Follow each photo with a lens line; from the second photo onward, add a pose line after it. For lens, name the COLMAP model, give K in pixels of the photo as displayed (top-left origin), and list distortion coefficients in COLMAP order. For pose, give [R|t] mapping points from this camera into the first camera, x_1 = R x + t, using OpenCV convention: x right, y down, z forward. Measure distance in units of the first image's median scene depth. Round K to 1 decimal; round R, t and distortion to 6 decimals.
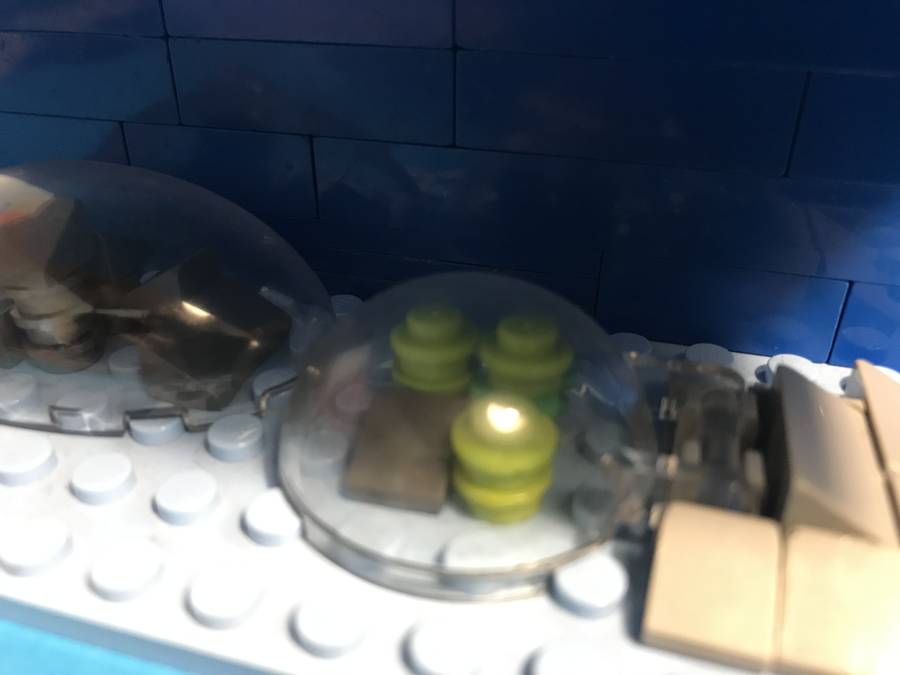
lens RADIAL K [[784.7, 0, 449.2], [0, 784.7, 299.2], [0, 0, 1]] dist [0.001184, 0.003940]
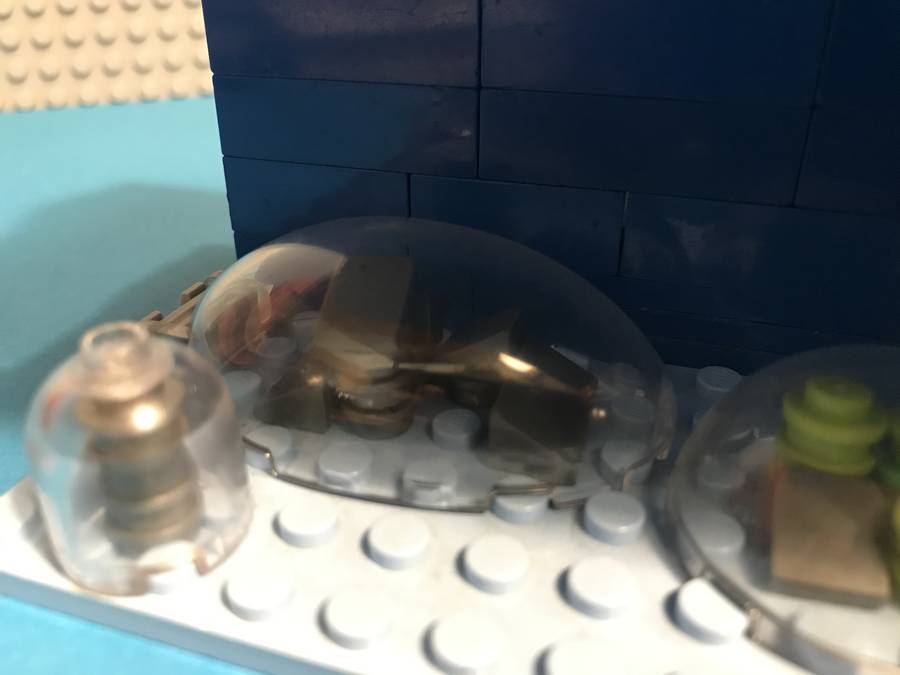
lens RADIAL K [[726.2, 0, 450.0], [0, 726.2, 337.5], [0, 0, 1]] dist [-0.037274, 0.005782]
pose [[0.999947, 0.008594, -0.005705, -0.405968], [-0.008452, 0.999666, 0.024438, -0.052578], [0.005914, -0.024388, 0.999685, 0.115706]]
